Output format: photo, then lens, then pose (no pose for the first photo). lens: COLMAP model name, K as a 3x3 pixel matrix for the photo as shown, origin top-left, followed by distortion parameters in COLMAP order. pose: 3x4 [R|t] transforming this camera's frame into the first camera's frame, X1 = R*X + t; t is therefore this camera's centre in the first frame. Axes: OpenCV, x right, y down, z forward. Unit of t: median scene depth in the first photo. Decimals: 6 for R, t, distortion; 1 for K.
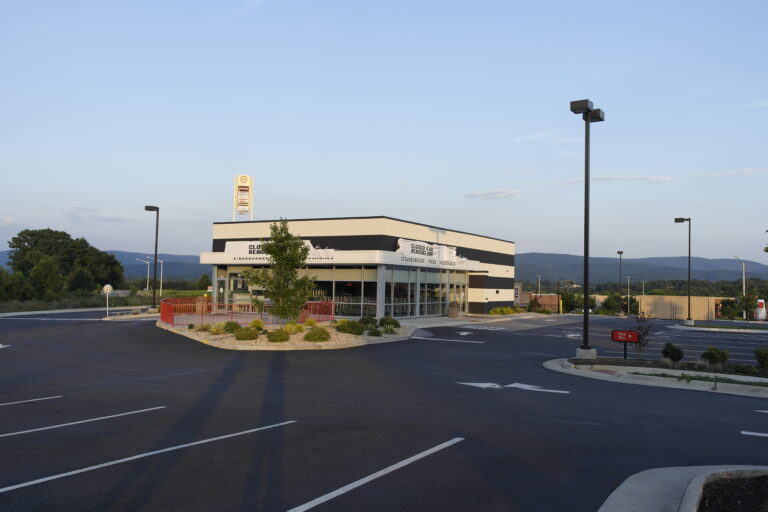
lens RADIAL K [[675.2, 0, 384.0], [0, 675.2, 256.0], [0, 0, 1]] dist [0.000605, -0.003721]
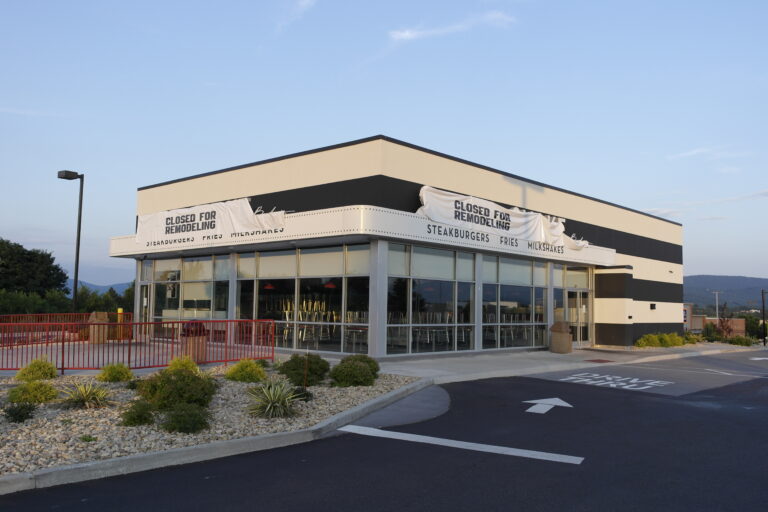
lens RADIAL K [[675.2, 0, 384.0], [0, 675.2, 256.0], [0, 0, 1]] dist [0.000605, -0.003721]
pose [[0.975540, -0.021788, -0.218741, 0.087187], [0.013121, 0.999073, -0.040996, 0.037303], [0.219432, 0.037123, 0.974921, 0.472852]]
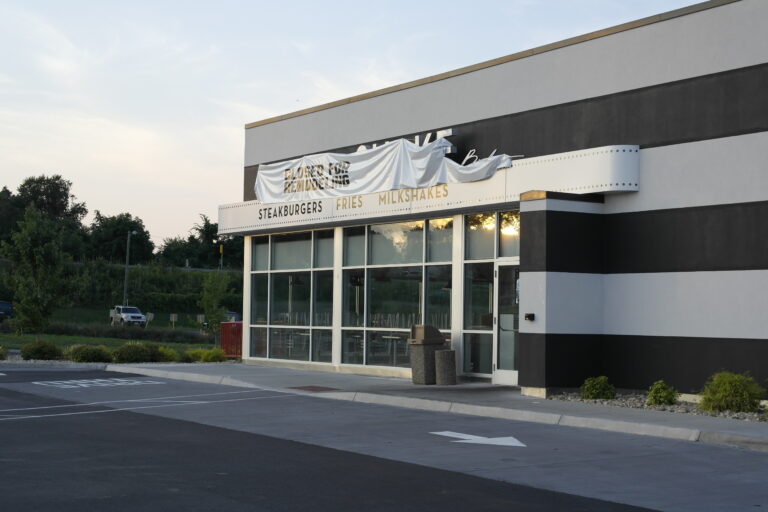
lens RADIAL K [[1330.6, 0, 384.0], [0, 1330.6, 256.0], [0, 0, 1]] dist [-0.007259, -0.050599]
pose [[-0.474812, -0.069633, -0.877328, 0.612010], [0.013437, 0.996175, -0.086338, 0.087921], [0.879985, -0.052784, -0.472061, 1.277000]]
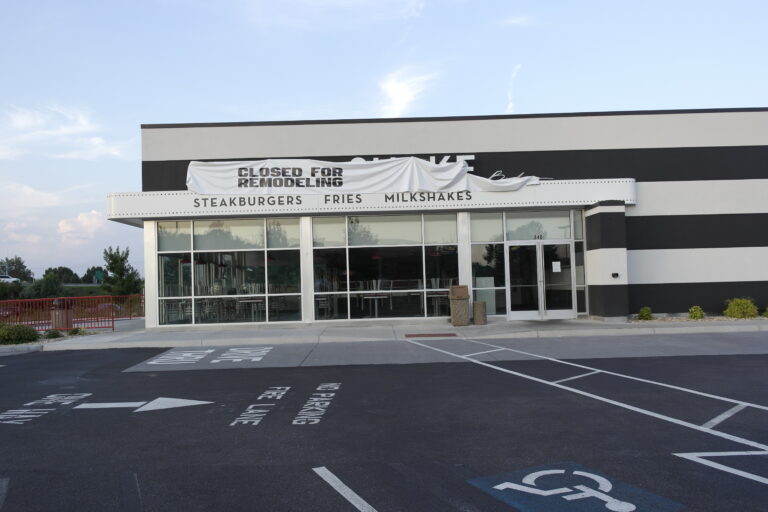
lens RADIAL K [[675.2, 0, 384.0], [0, 675.2, 256.0], [0, 0, 1]] dist [0.000605, -0.003721]
pose [[0.502666, -0.064824, -0.862047, 0.449541], [0.077083, 0.996573, -0.029993, 0.059222], [0.861037, -0.051373, 0.505941, 0.770014]]
